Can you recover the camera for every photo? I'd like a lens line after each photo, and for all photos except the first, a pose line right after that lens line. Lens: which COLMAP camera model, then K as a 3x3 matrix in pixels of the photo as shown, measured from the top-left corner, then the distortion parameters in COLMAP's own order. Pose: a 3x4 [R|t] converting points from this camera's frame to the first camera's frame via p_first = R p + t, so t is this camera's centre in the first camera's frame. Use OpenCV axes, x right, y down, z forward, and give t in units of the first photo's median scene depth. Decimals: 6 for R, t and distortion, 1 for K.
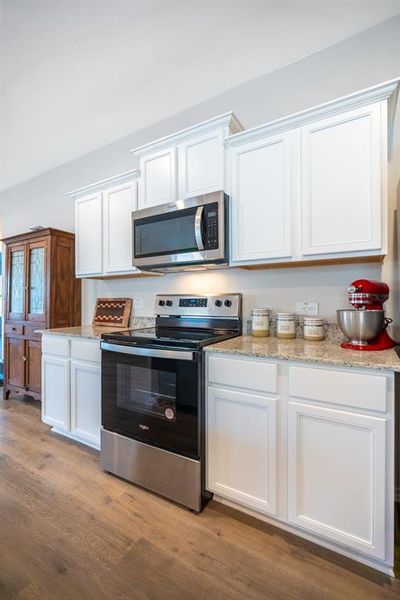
lens RADIAL K [[270.9, 0, 200.0], [0, 270.9, 300.0], [0, 0, 1]] dist [-0.003755, 0.000827]
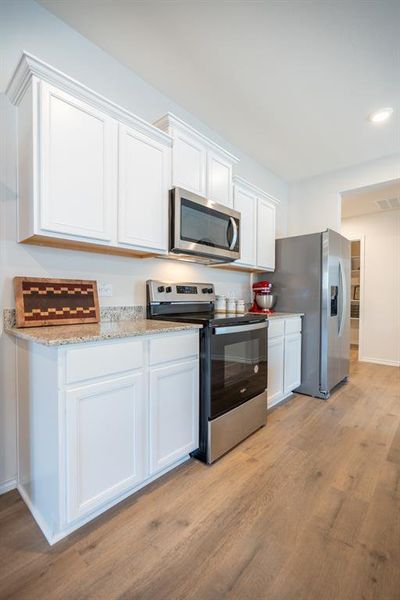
lens RADIAL K [[270.9, 0, 200.0], [0, 270.9, 300.0], [0, 0, 1]] dist [-0.003755, 0.000827]
pose [[0.187620, -0.005480, 0.982226, -1.106988], [-0.006320, 0.999957, 0.006786, 0.043915], [-0.982221, -0.007481, 0.187577, 0.743408]]
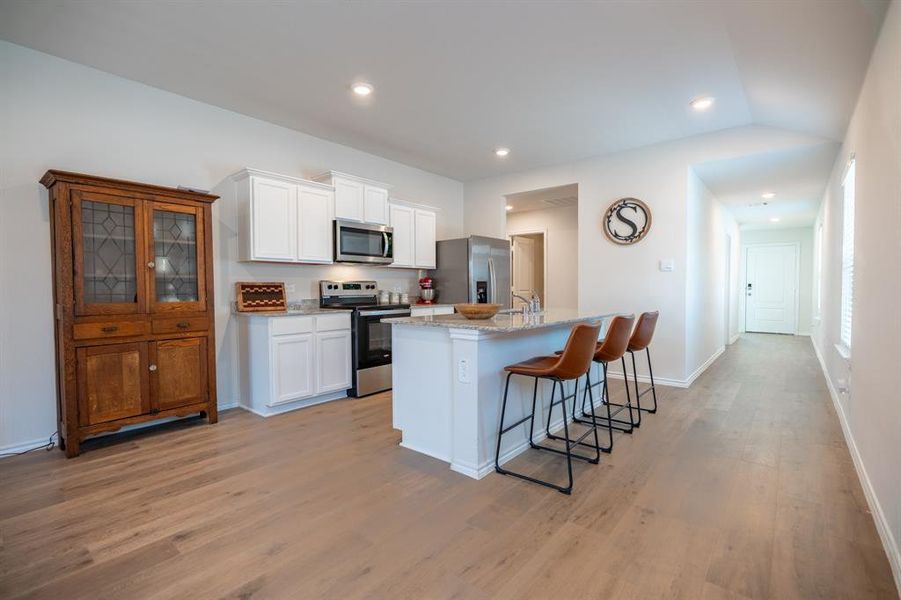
lens RADIAL K [[413.1, 0, 452.4], [0, 413.1, 298.6], [0, 0, 1]] dist [-0.005645, 0.000404]
pose [[0.145856, -0.022383, 0.989053, -2.188135], [0.003566, 0.999749, 0.022099, 0.027360], [-0.989299, 0.000304, 0.145899, 0.128258]]
